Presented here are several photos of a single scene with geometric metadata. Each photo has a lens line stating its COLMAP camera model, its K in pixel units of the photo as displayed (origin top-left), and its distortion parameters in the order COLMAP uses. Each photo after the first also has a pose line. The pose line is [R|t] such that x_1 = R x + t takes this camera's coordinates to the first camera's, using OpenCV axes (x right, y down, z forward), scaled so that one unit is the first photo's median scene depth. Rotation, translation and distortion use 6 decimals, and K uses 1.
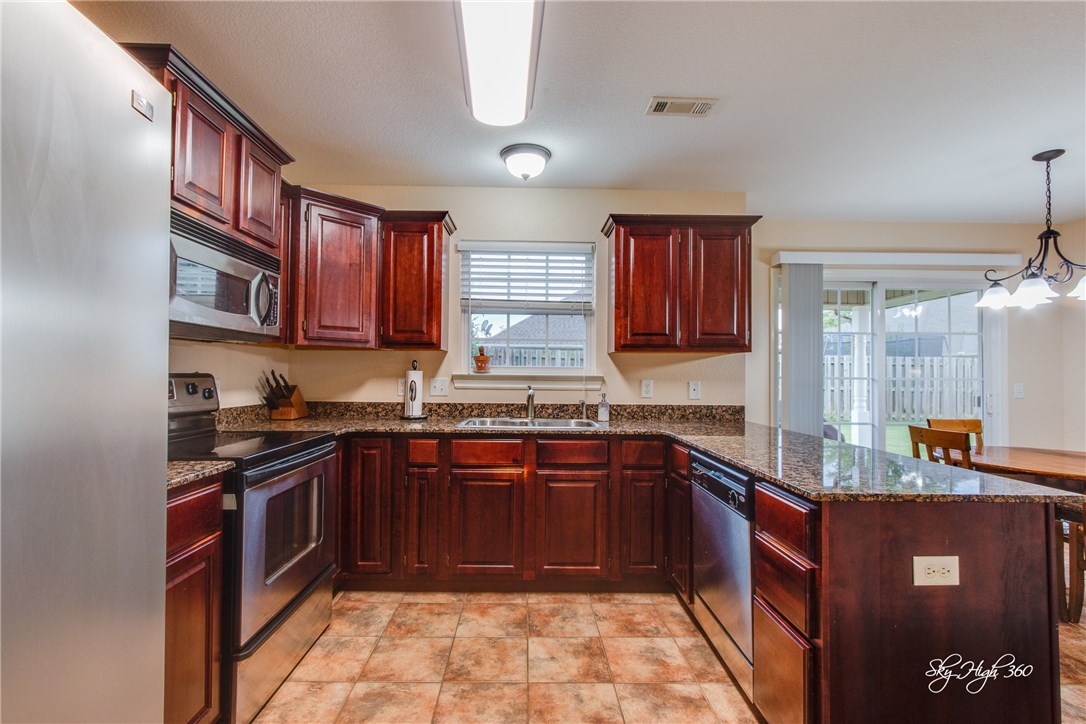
lens RADIAL K [[495.9, 0, 527.1], [0, 495.9, 364.3], [0, 0, 1]] dist [-0.003637, 0.002475]
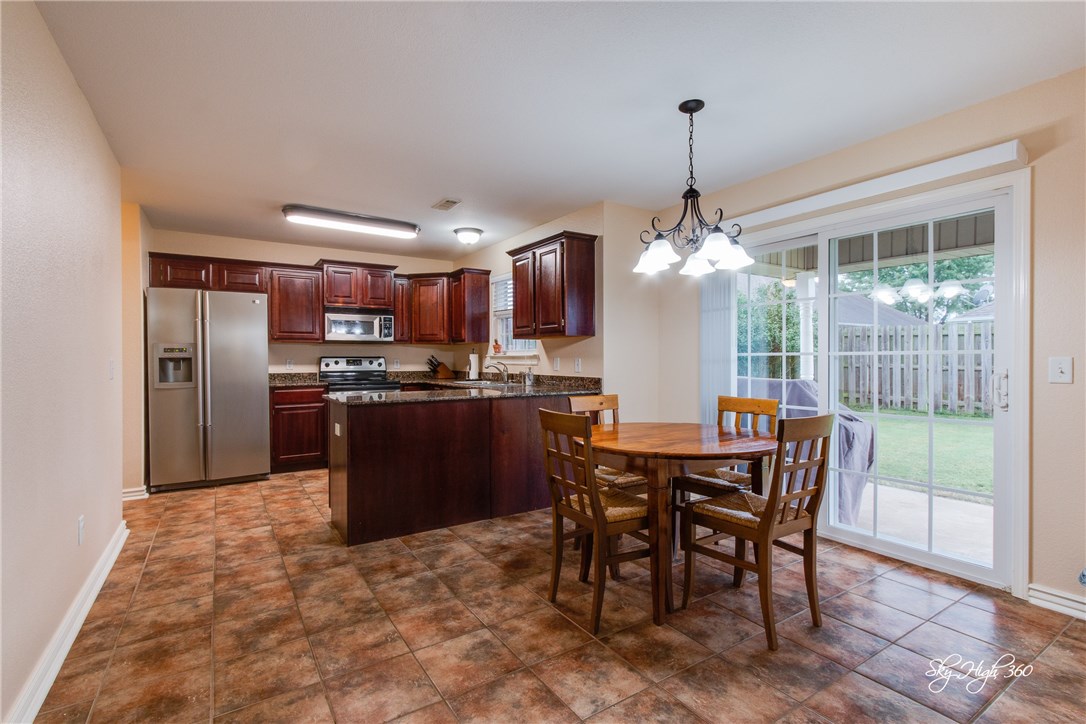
lens RADIAL K [[495.9, 0, 529.1], [0, 495.9, 364.0], [0, 0, 1]] dist [-0.003637, 0.002475]
pose [[0.522079, -0.001595, -0.852896, 1.516376], [0.024072, 0.999627, 0.012866, 0.031957], [0.852557, -0.027249, 0.521923, 0.228871]]
